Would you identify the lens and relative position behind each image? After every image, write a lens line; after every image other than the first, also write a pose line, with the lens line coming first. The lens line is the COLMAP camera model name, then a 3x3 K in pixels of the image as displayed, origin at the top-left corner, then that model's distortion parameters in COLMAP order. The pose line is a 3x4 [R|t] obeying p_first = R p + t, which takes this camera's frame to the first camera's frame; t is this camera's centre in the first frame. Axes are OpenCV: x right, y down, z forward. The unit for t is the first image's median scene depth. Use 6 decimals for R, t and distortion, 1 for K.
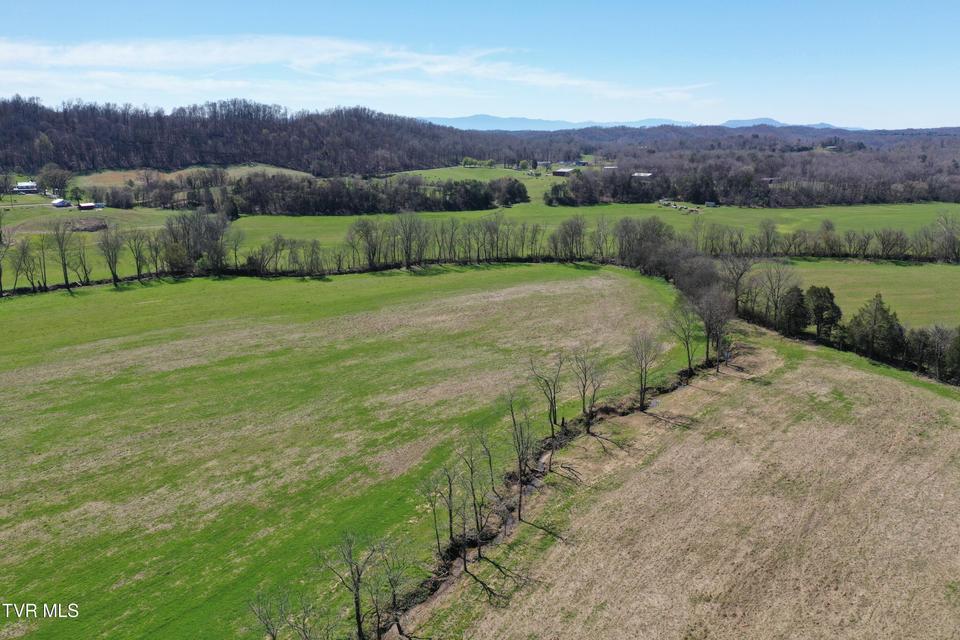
lens RADIAL K [[756.5, 0, 479.4], [0, 756.5, 320.3], [0, 0, 1]] dist [0.007292, -0.003213]
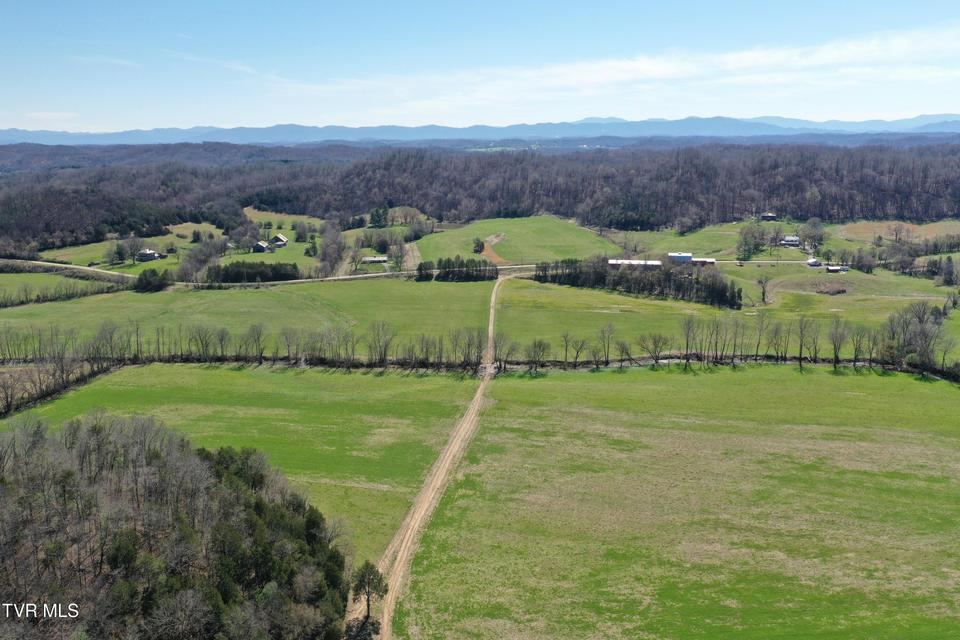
lens RADIAL K [[756.5, 0, 481.3], [0, 756.5, 320.6], [0, 0, 1]] dist [0.007292, -0.003213]
pose [[0.605857, 0.181093, -0.774688, 0.229037], [-0.176134, 0.980117, 0.091366, -0.213403], [0.775831, 0.081094, 0.625708, -0.459610]]
